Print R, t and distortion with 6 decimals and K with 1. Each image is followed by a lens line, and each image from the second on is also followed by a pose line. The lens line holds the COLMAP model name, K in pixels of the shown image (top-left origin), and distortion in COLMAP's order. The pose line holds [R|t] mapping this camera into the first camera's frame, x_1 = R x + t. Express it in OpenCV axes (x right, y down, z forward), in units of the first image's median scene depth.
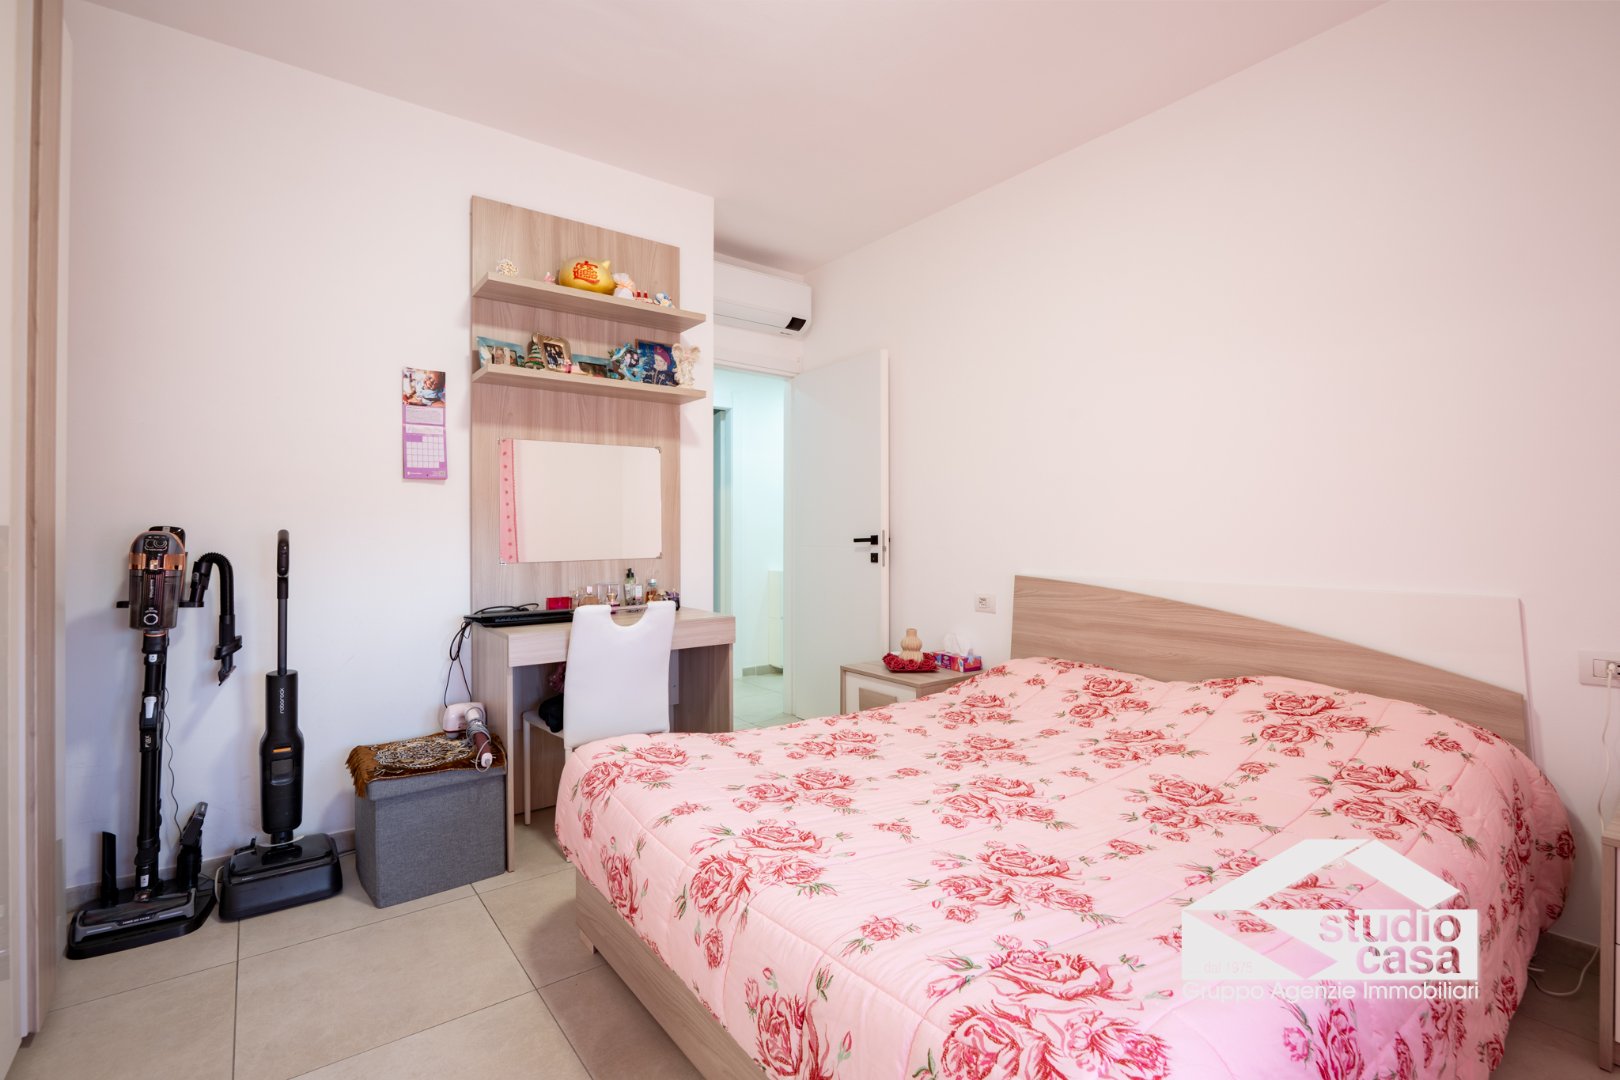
lens RADIAL K [[724.2, 0, 808.8], [0, 724.2, 530.7], [0, 0, 1]] dist [-0.019604, 0.002469]
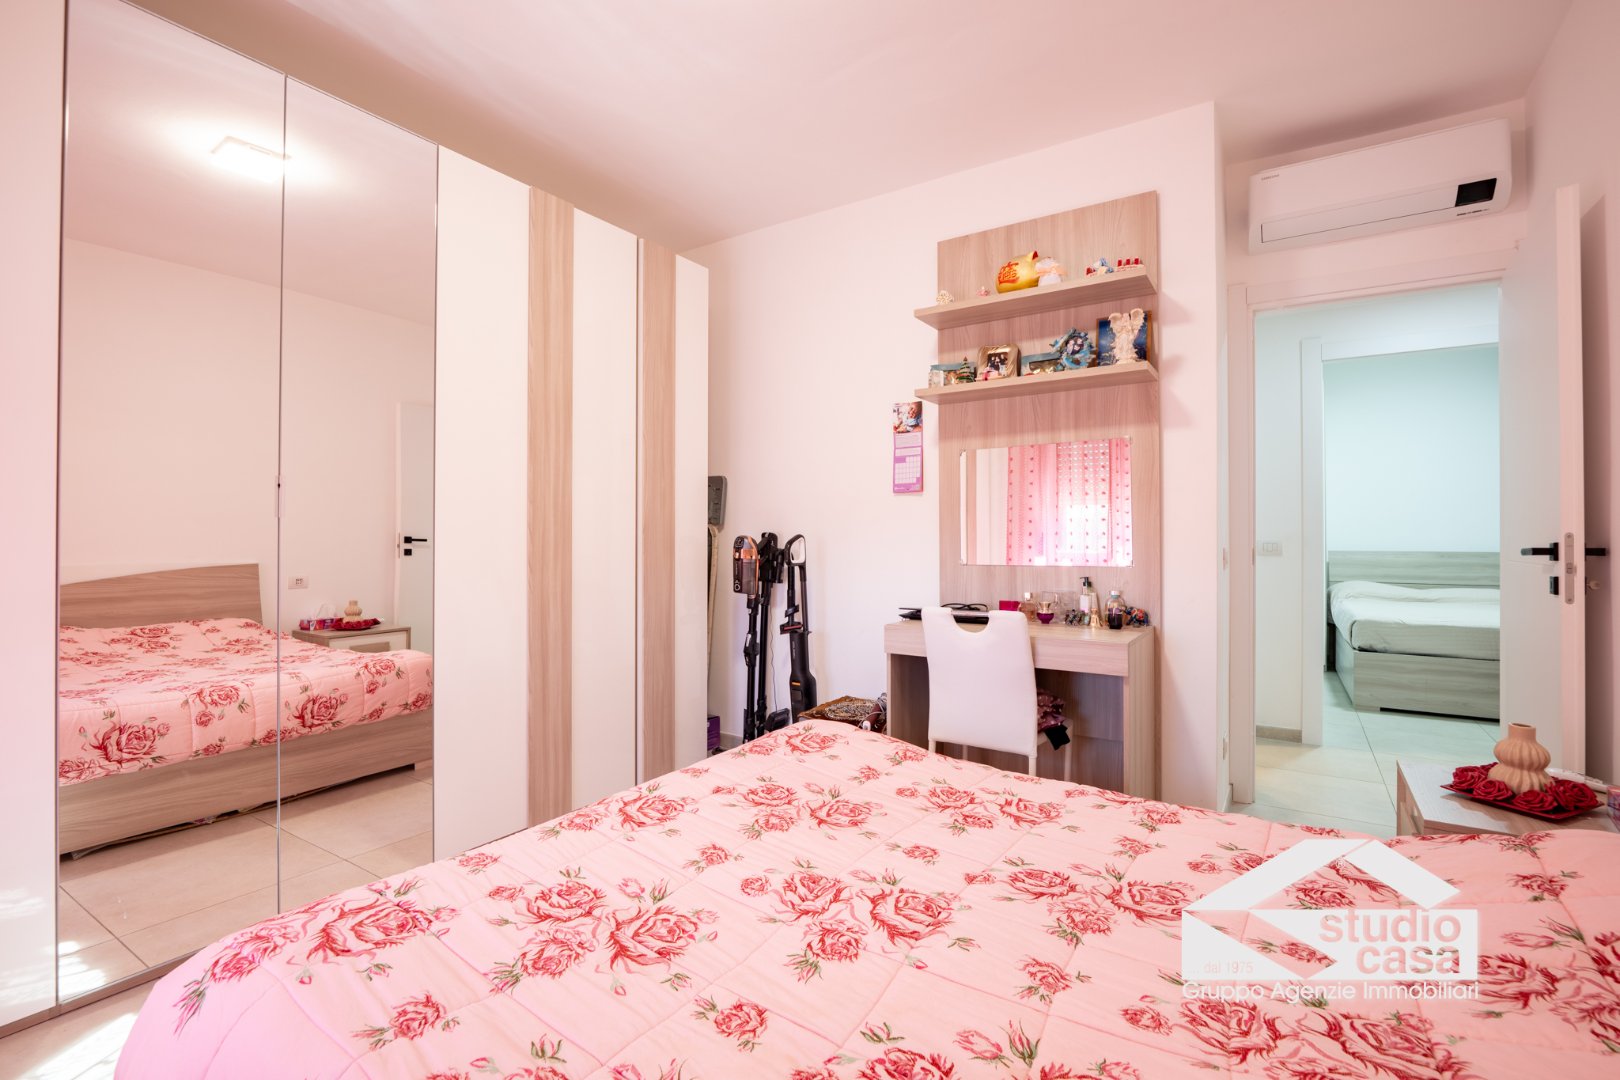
lens RADIAL K [[724.2, 0, 808.8], [0, 724.2, 530.7], [0, 0, 1]] dist [-0.019604, 0.002469]
pose [[0.329342, -0.007452, -0.944181, 0.563930], [0.000210, 0.999969, -0.007819, 0.001976], [0.944211, 0.002377, 0.329334, 0.442100]]
